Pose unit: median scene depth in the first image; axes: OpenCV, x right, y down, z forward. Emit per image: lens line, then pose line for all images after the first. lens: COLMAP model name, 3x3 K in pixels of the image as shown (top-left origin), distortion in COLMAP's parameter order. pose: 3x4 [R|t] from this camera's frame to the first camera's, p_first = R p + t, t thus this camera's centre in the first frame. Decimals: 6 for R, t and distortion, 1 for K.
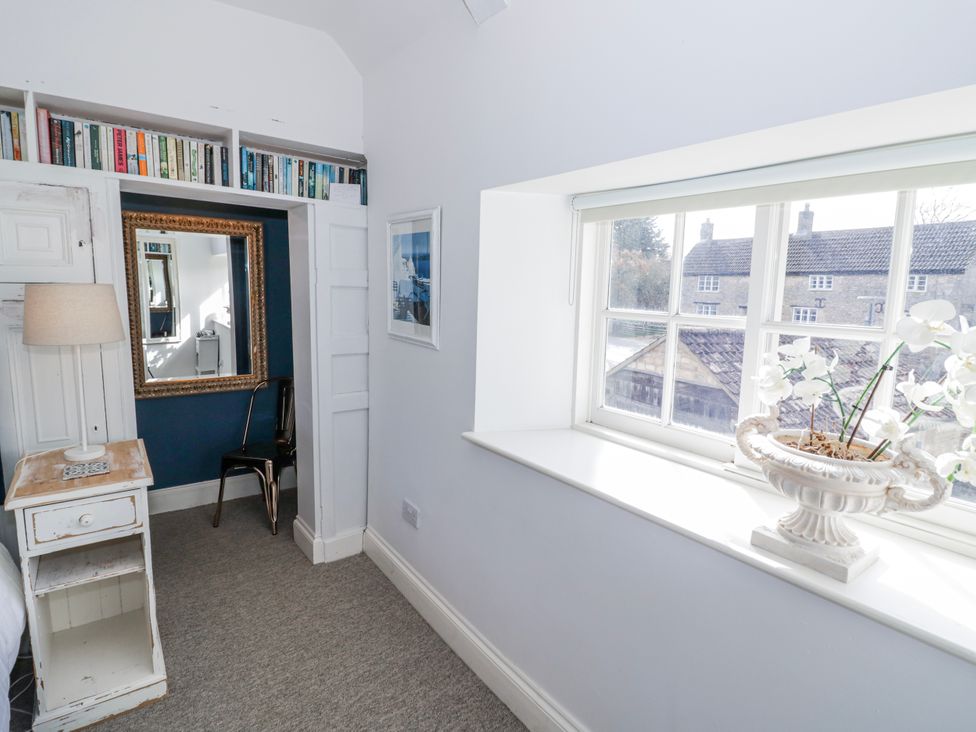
lens RADIAL K [[507.6, 0, 490.7], [0, 507.6, 355.3], [0, 0, 1]] dist [0.000305, -0.013427]
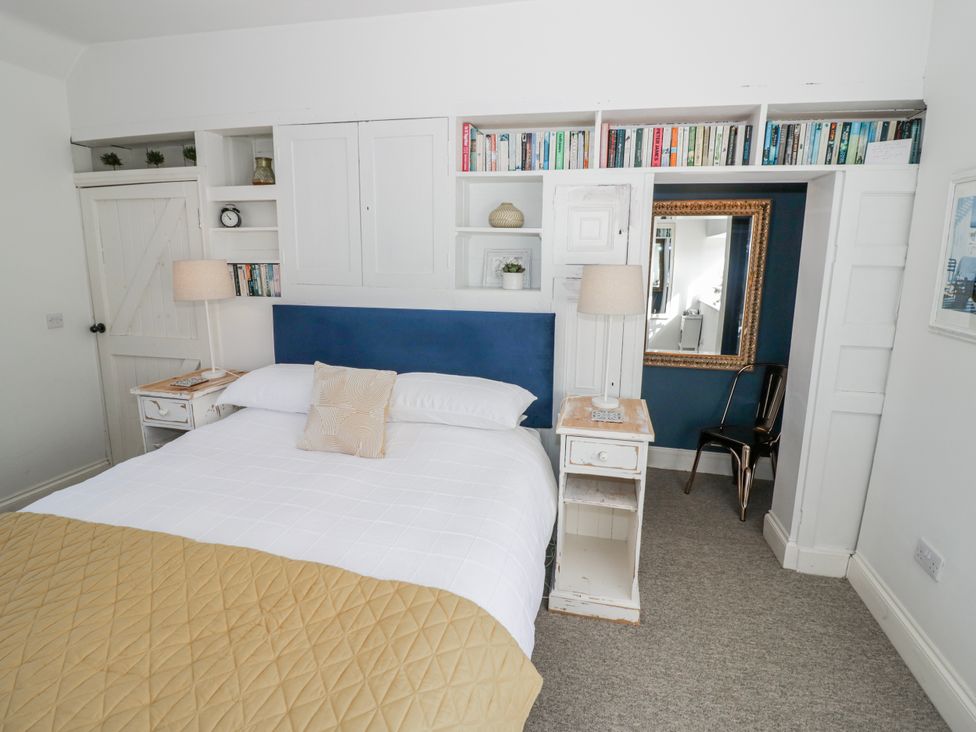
lens RADIAL K [[507.6, 0, 489.9], [0, 507.6, 355.4], [0, 0, 1]] dist [0.000305, -0.013427]
pose [[0.639673, 0.123354, -0.758684, -0.043449], [-0.095856, 0.992135, 0.080491, 0.004613], [0.762647, 0.021237, 0.646467, -0.018004]]
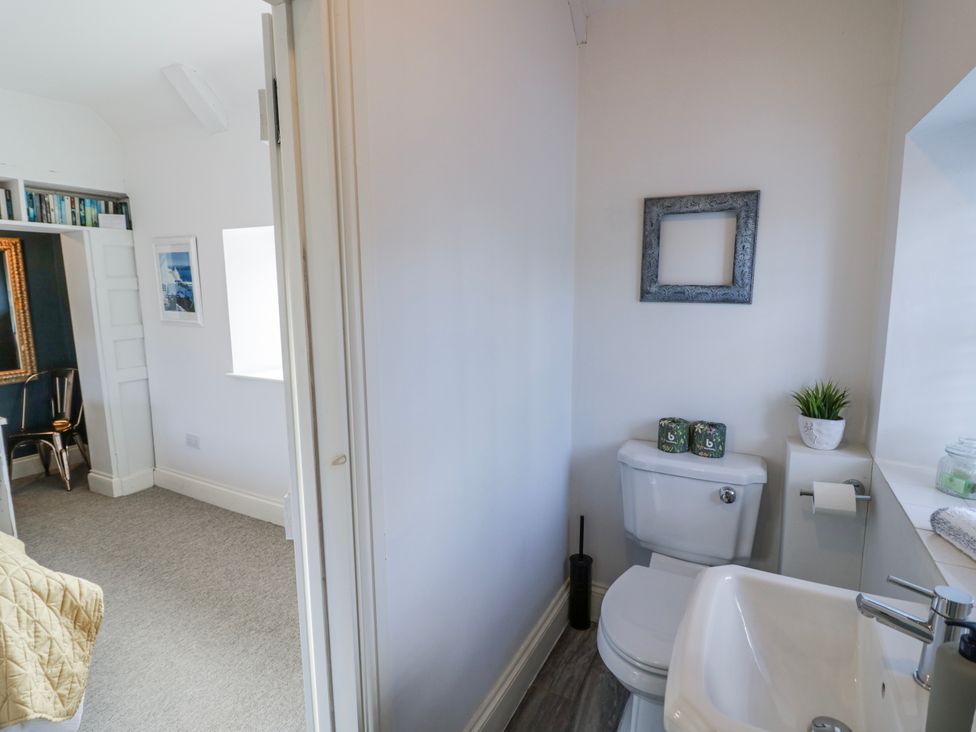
lens RADIAL K [[507.6, 0, 486.3], [0, 507.6, 356.4], [0, 0, 1]] dist [0.000305, -0.013427]
pose [[0.905392, -0.096277, 0.413516, 0.029791], [0.091242, 0.995316, 0.031962, 0.100034], [-0.414657, 0.008792, 0.909936, -0.720874]]
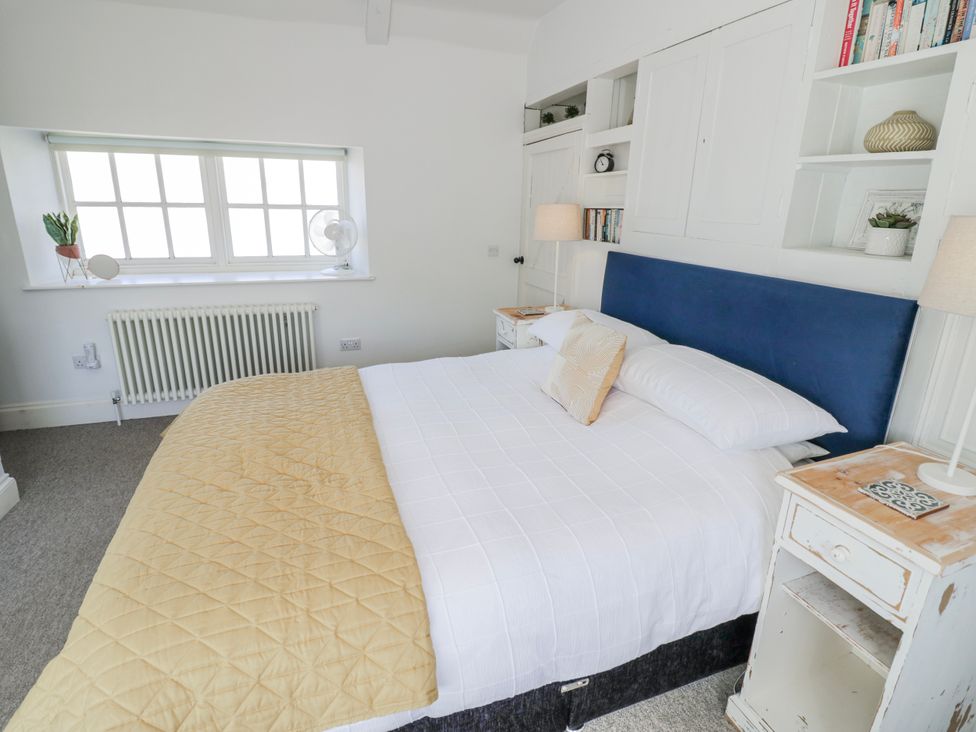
lens RADIAL K [[507.6, 0, 486.8], [0, 507.6, 357.7], [0, 0, 1]] dist [0.000305, -0.013427]
pose [[-0.290936, 0.247795, -0.924096, -0.047405], [-0.154044, 0.941144, 0.300864, -0.047776], [0.944260, 0.229883, -0.235641, 0.434367]]
